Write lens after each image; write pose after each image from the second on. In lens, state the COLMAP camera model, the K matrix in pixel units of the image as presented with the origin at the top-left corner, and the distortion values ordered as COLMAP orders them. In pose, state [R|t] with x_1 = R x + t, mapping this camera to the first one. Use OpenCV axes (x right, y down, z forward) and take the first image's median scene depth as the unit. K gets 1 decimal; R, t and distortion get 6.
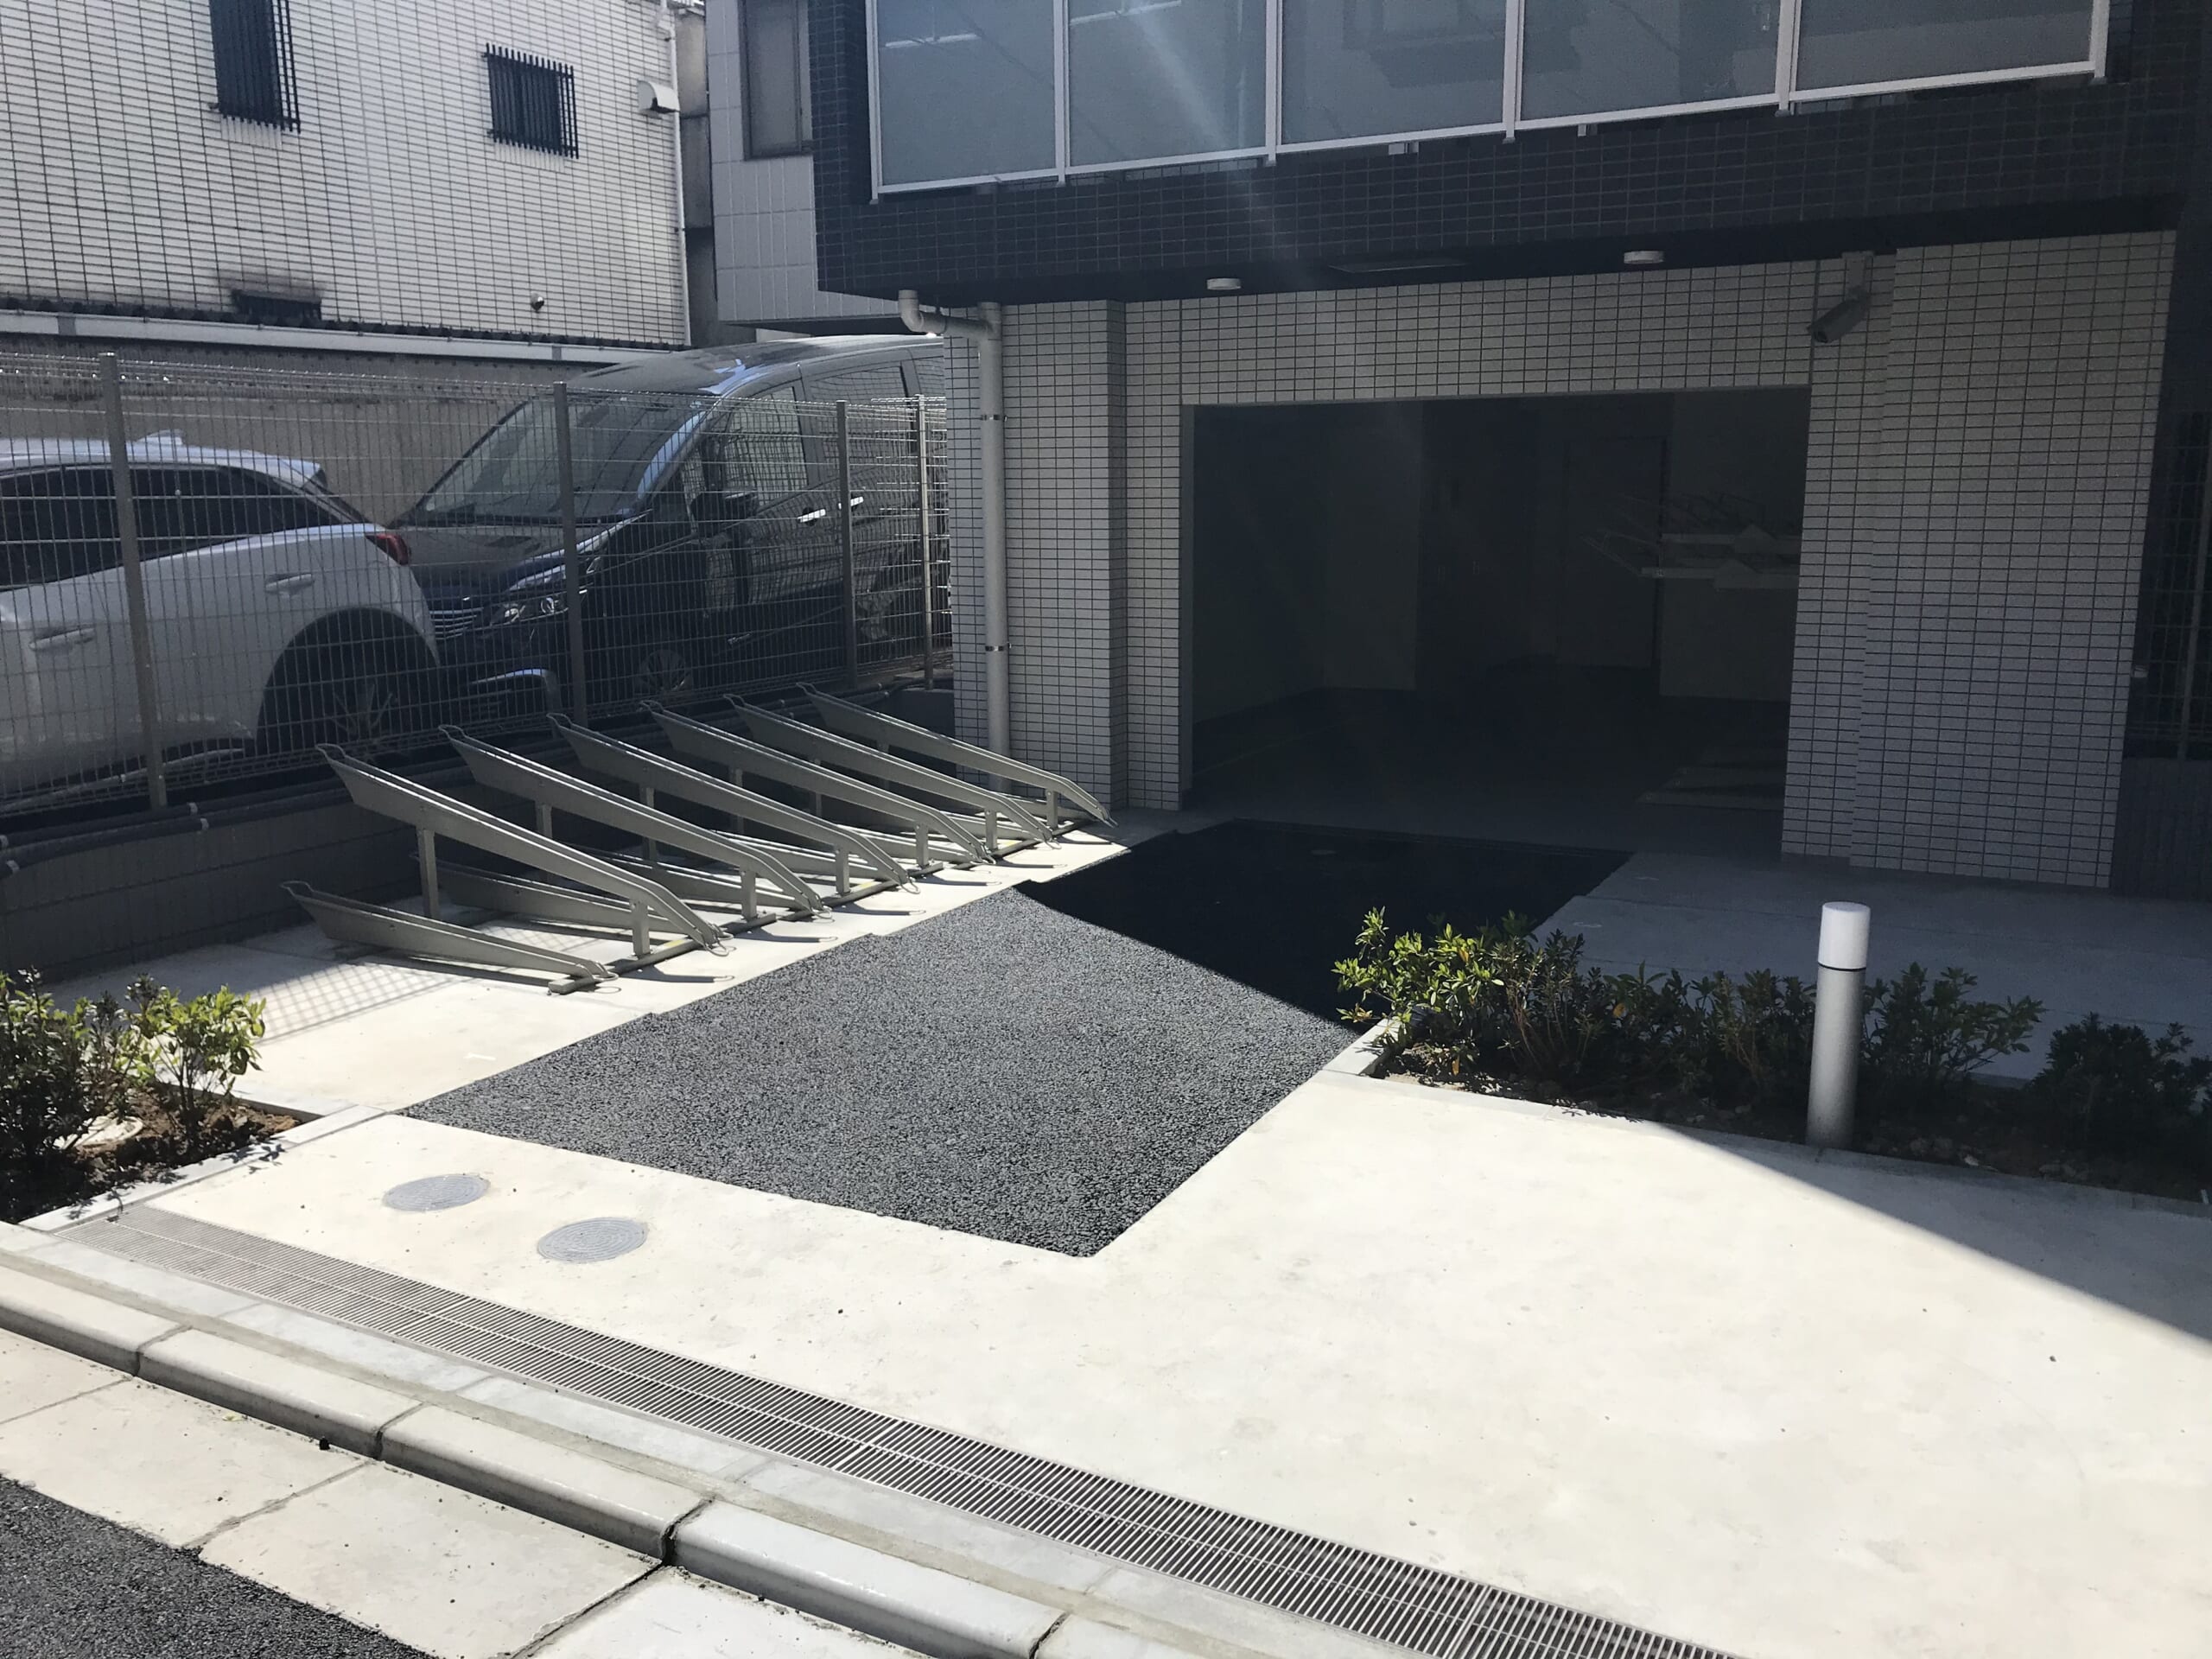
lens RADIAL K [[1822.9, 0, 1099.5], [0, 1822.9, 809.1], [0, 0, 1]] dist [0.066633, -0.085908]
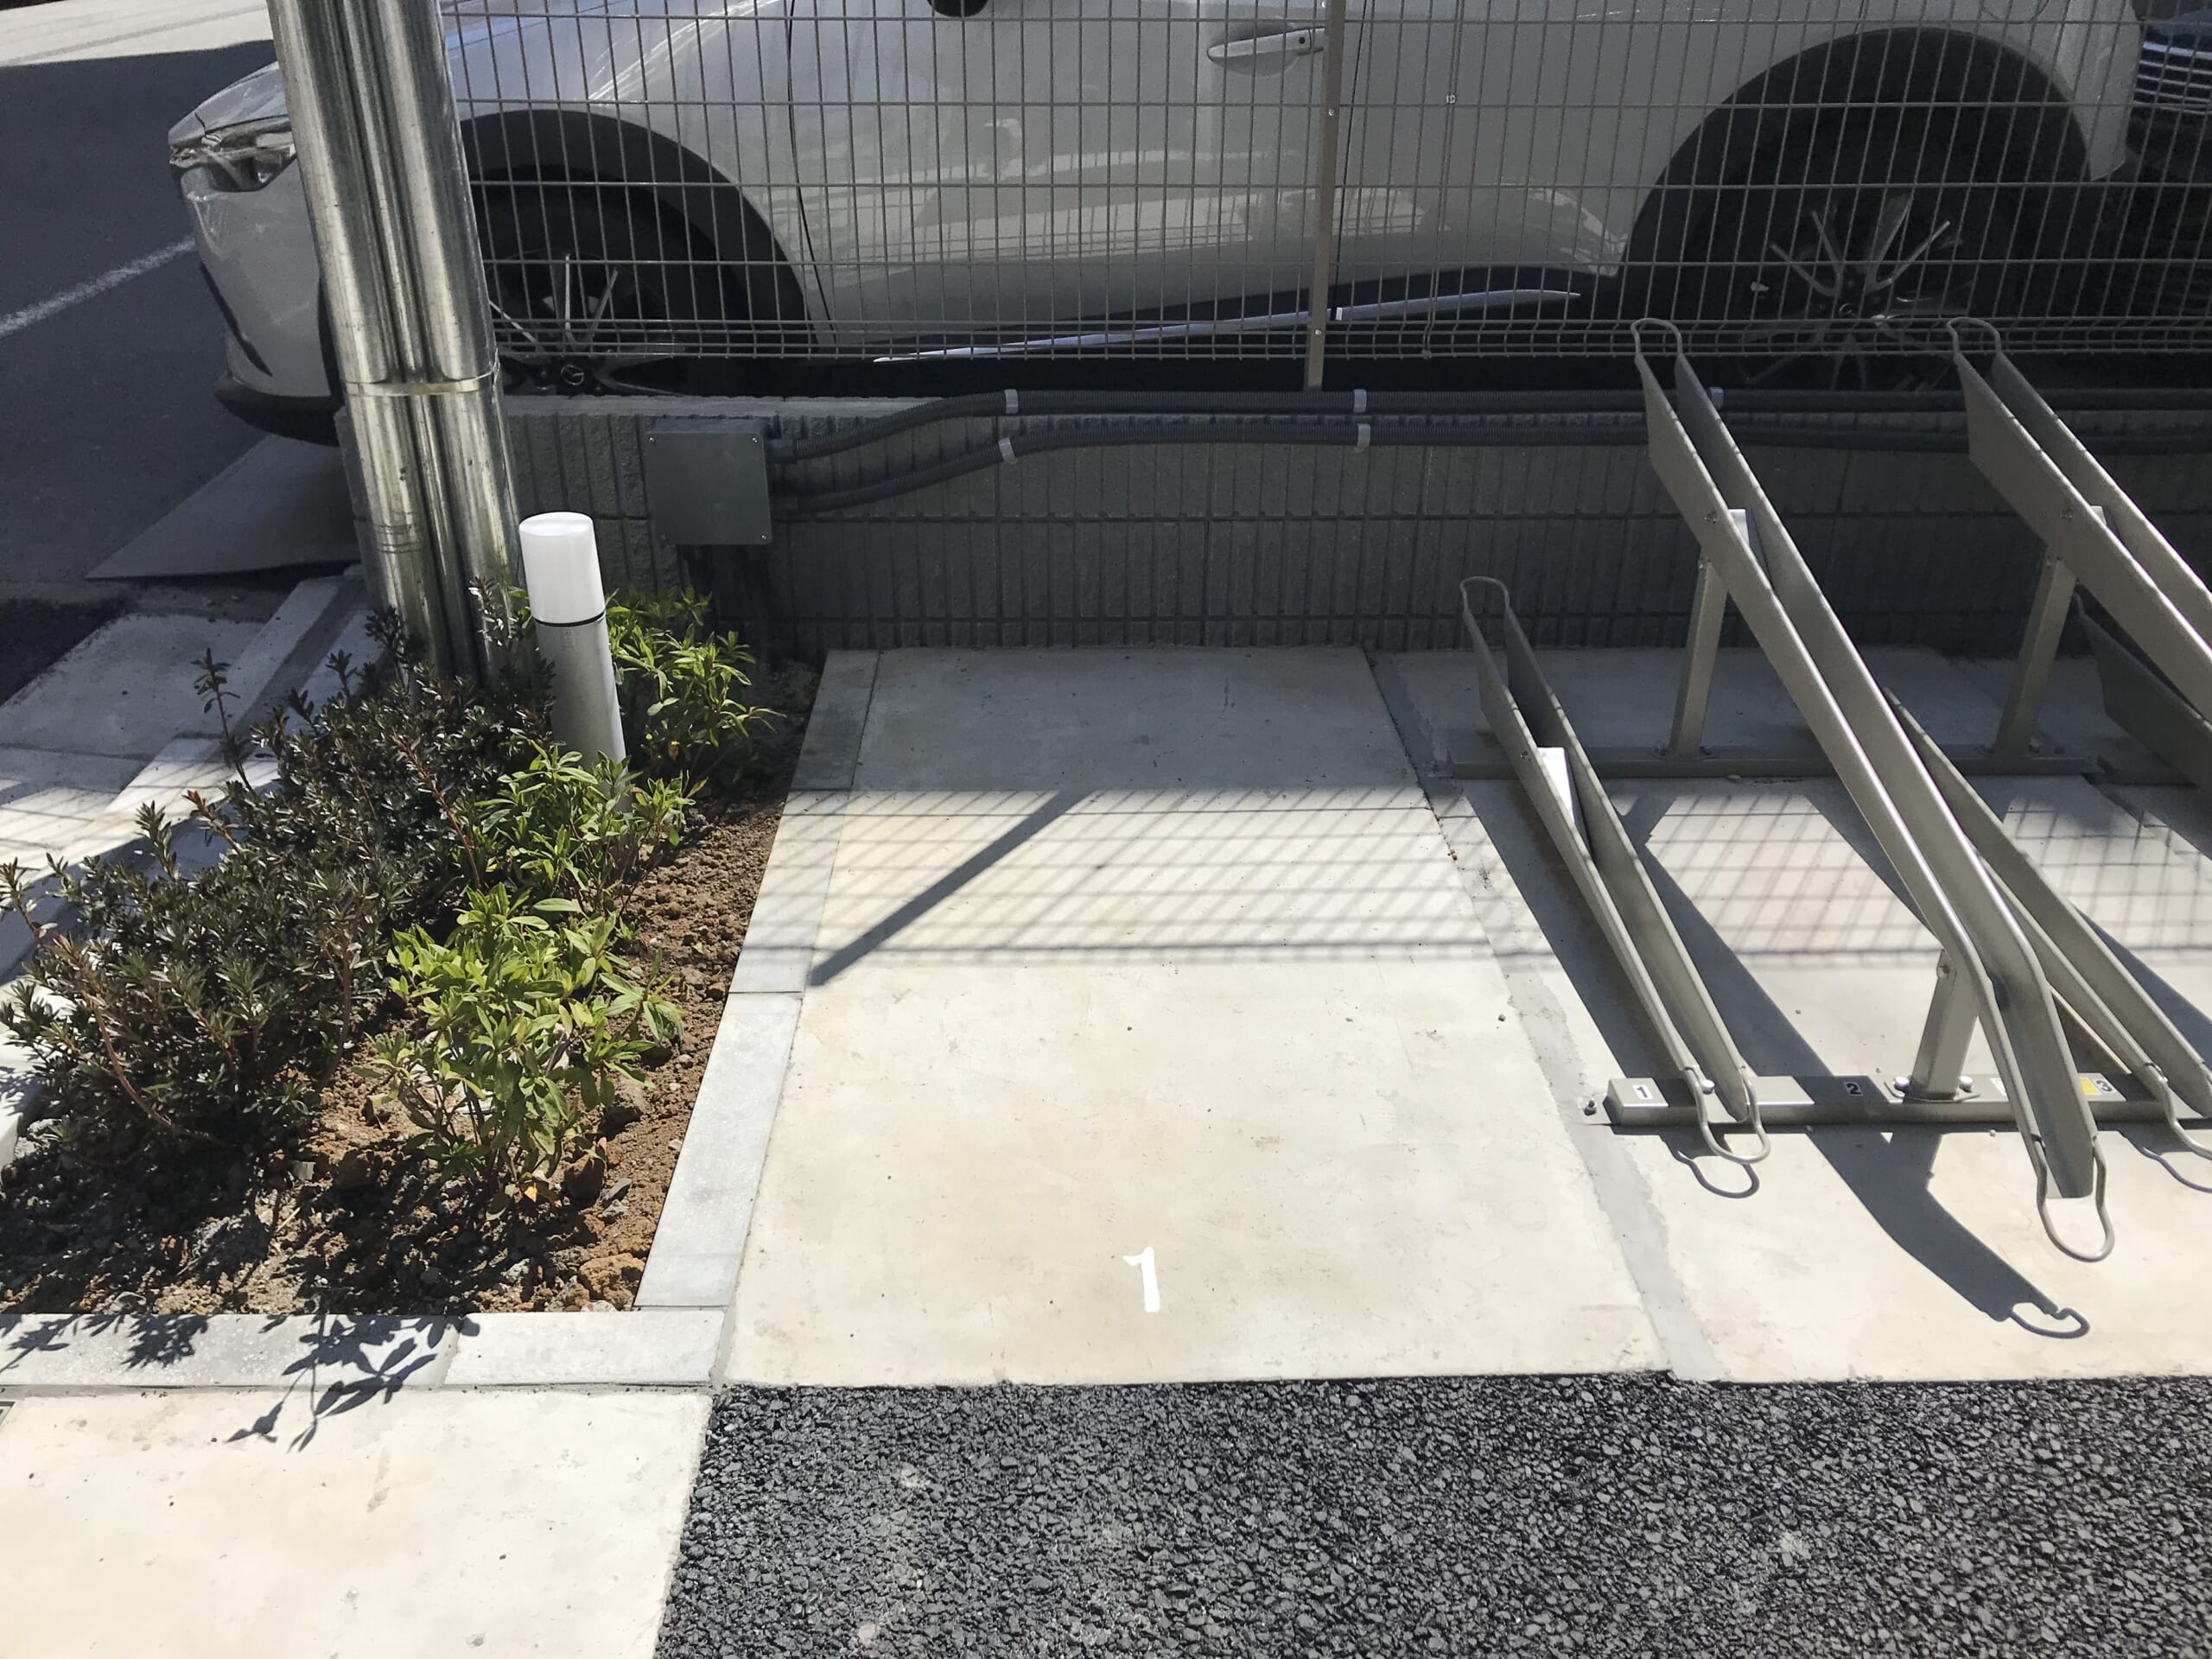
lens RADIAL K [[1789.0, 0, 1106.0], [0, 1789.0, 829.5], [0, 0, 1]] dist [0.047537, -0.067730]
pose [[0.495704, 0.414736, -0.763067, -0.077702], [-0.162275, 0.907369, 0.387748, -0.082504], [0.853196, -0.068382, 0.517088, 0.685282]]
